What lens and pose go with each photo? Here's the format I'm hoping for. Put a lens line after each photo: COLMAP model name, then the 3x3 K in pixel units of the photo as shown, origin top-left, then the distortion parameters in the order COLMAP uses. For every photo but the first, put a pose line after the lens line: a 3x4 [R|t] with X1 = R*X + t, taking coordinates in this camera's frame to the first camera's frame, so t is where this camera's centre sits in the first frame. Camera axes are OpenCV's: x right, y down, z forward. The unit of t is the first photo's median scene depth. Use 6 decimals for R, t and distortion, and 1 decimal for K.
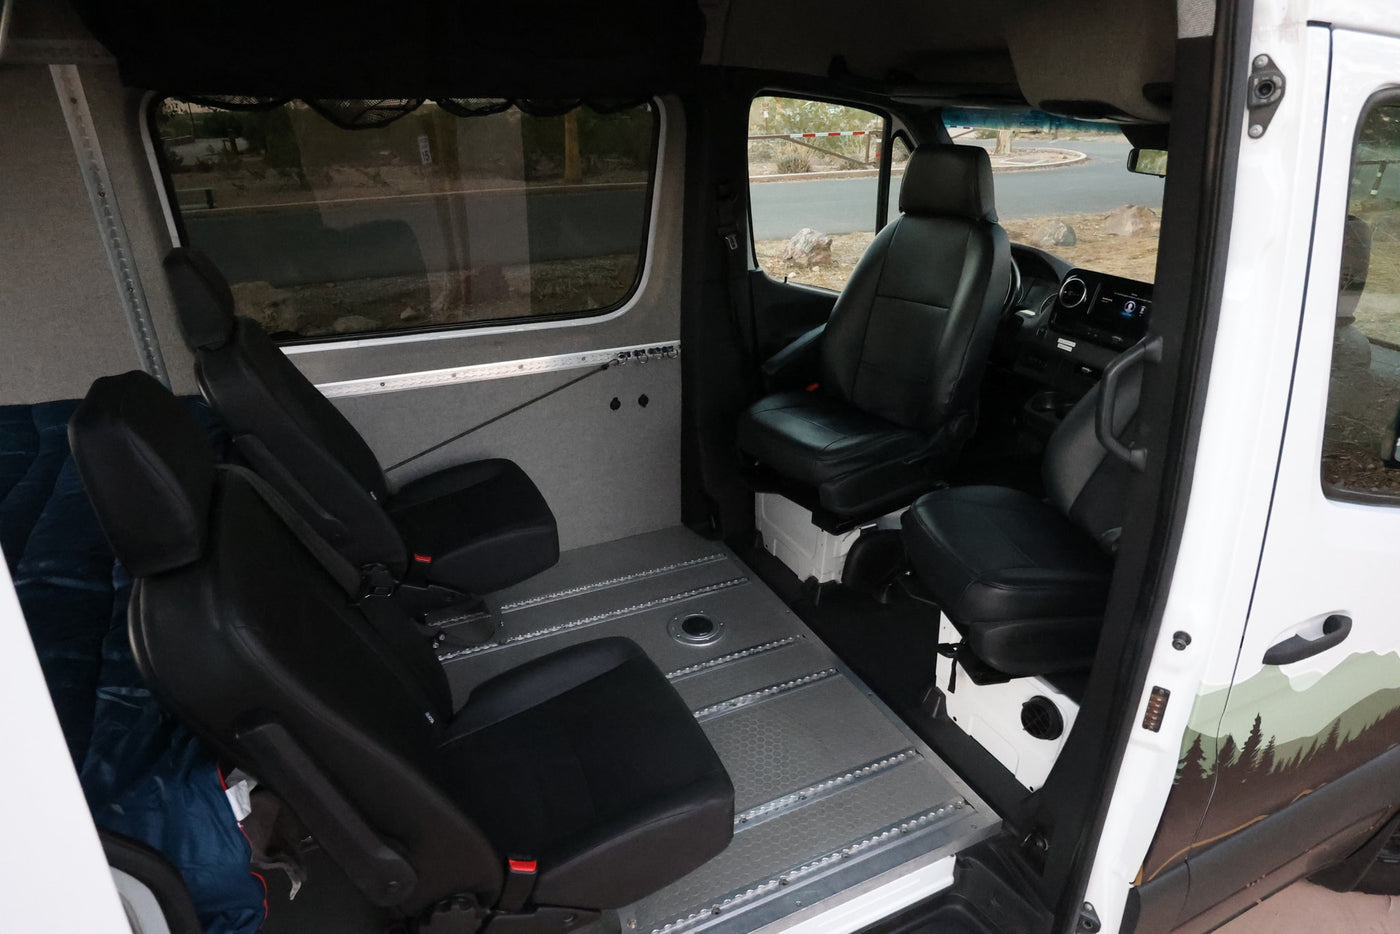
lens RADIAL K [[832.1, 0, 700.0], [0, 832.1, 467.0], [0, 0, 1]] dist [-0.002433, -0.003013]
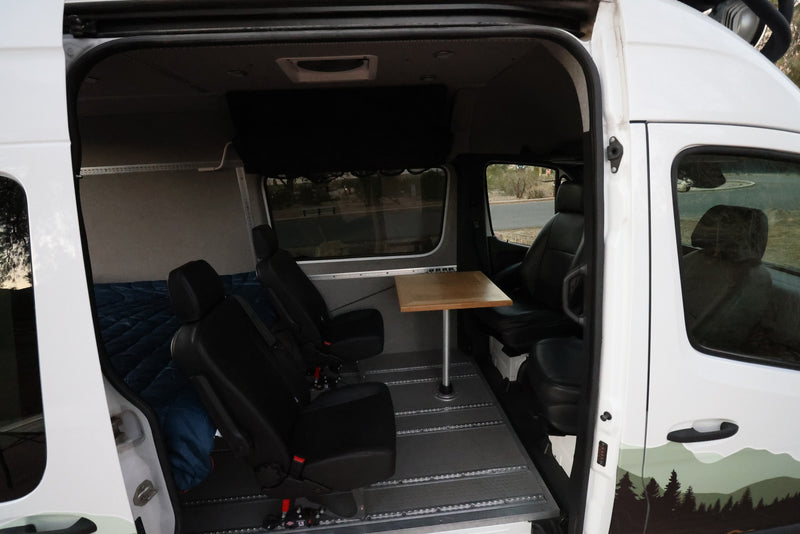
lens RADIAL K [[374.5, 0, 400.0], [0, 374.5, 267.0], [0, 0, 1]] dist [-0.001390, -0.013158]
pose [[0.936519, 0.041033, -0.348208, 0.345988], [-0.095446, 0.985458, -0.140577, 0.025428], [0.337376, 0.164888, 0.926817, -0.036407]]
